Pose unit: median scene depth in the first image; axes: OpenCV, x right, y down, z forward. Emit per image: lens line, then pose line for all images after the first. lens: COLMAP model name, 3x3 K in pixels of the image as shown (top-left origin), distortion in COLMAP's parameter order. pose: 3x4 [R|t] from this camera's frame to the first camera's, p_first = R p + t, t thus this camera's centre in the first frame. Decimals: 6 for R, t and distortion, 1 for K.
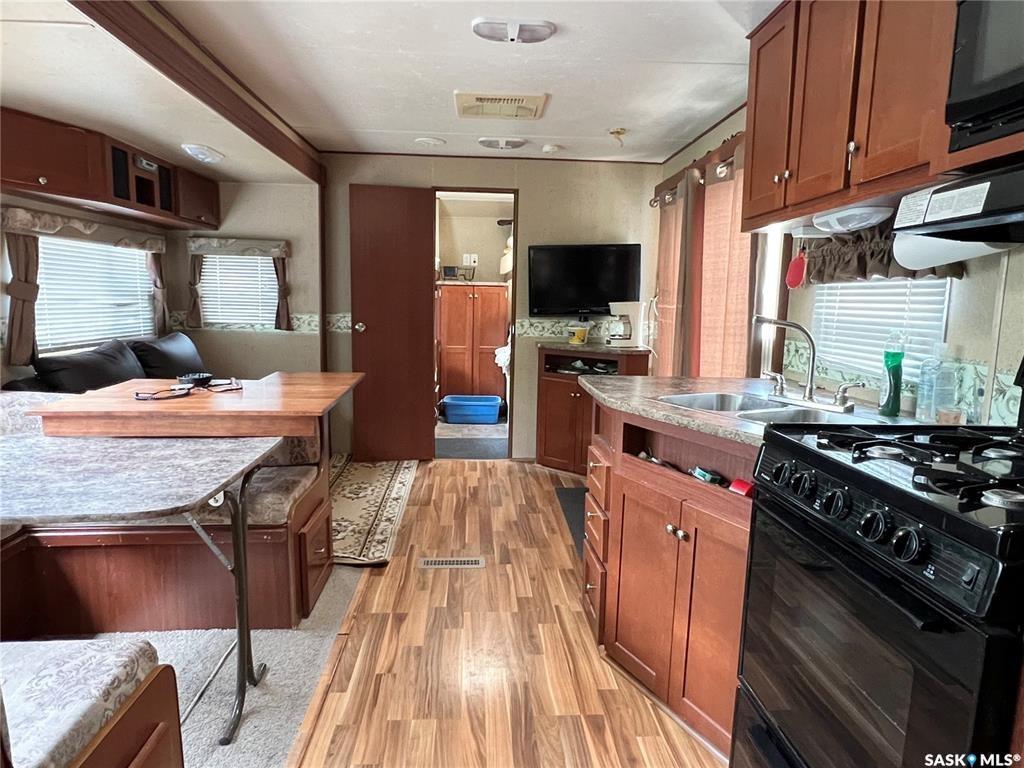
lens RADIAL K [[628.2, 0, 510.5], [0, 628.2, 389.6], [0, 0, 1]] dist [-0.001130, -0.001405]
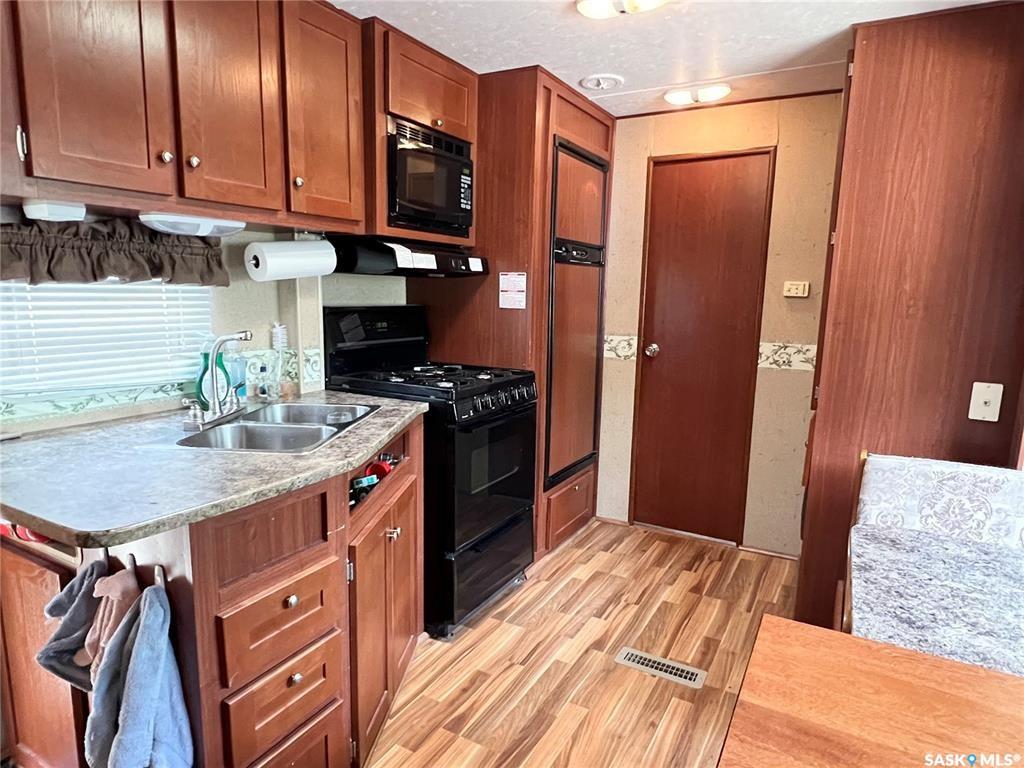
lens RADIAL K [[628.2, 0, 513.7], [0, 628.2, 389.7], [0, 0, 1]] dist [-0.001130, -0.001405]
pose [[-0.841025, -0.123783, 0.526644, -0.189876], [0.038750, 0.957188, 0.286860, -0.132853], [-0.539606, 0.261664, -0.800223, 0.732470]]
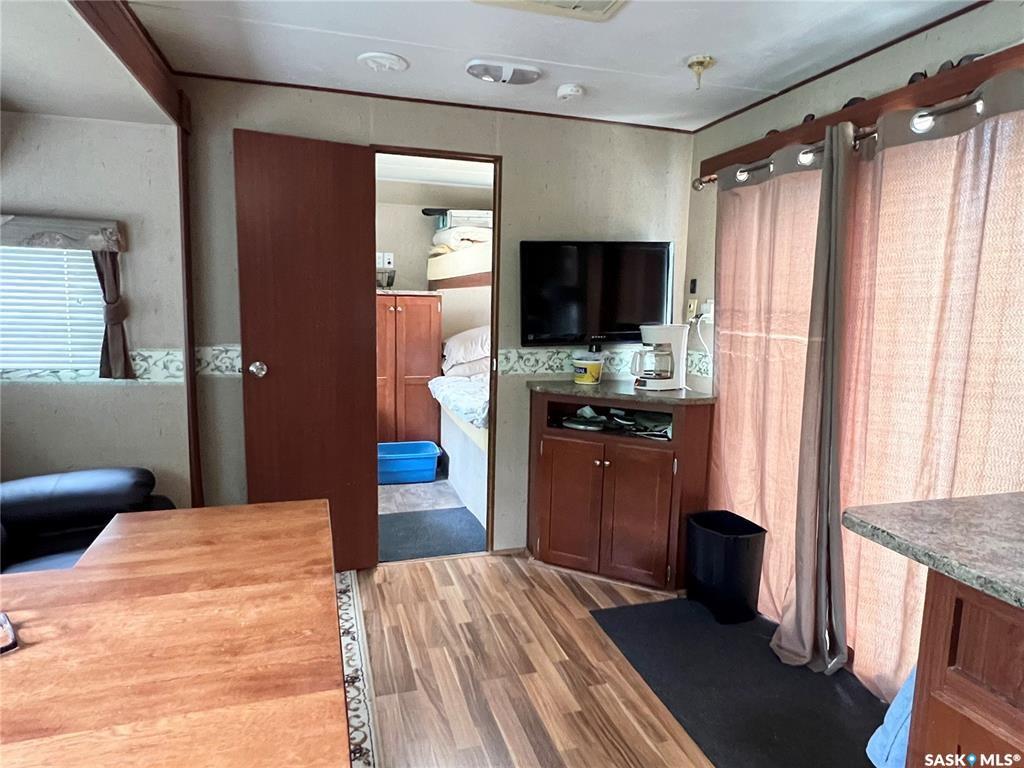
lens RADIAL K [[628.2, 0, 512.3], [0, 628.2, 389.0], [0, 0, 1]] dist [-0.001130, -0.001405]
pose [[0.972683, -0.030717, 0.230096, -0.151017], [0.031550, 0.999502, 0.000061, -0.077776], [-0.229984, 0.007200, 0.973168, 0.380861]]
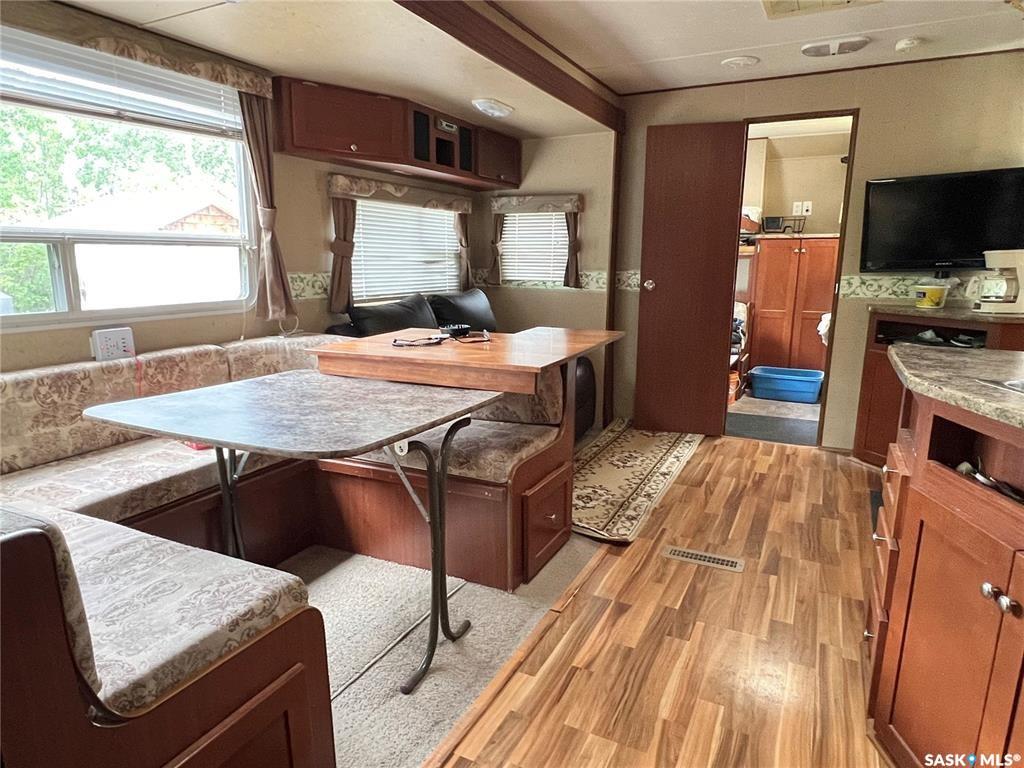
lens RADIAL K [[628.2, 0, 509.9], [0, 628.2, 392.8], [0, 0, 1]] dist [-0.001130, -0.001405]
pose [[0.864963, 0.087141, -0.494212, 0.058380], [-0.058340, 0.995592, 0.073440, 0.003246], [0.498433, -0.034690, 0.866234, 0.098201]]
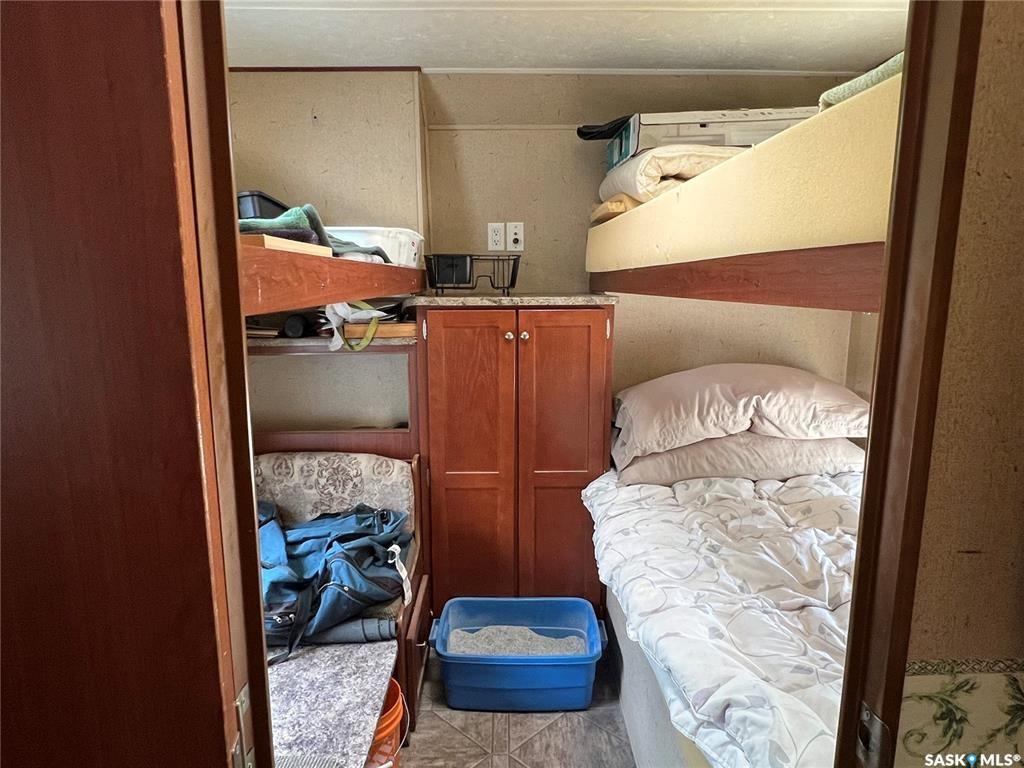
lens RADIAL K [[628.2, 0, 509.4], [0, 628.2, 392.1], [0, 0, 1]] dist [-0.001130, -0.001405]
pose [[0.998655, -0.012691, -0.050263, -0.070170], [0.013905, 0.999618, 0.023871, -0.193219], [0.049941, -0.024538, 0.998451, 0.985851]]
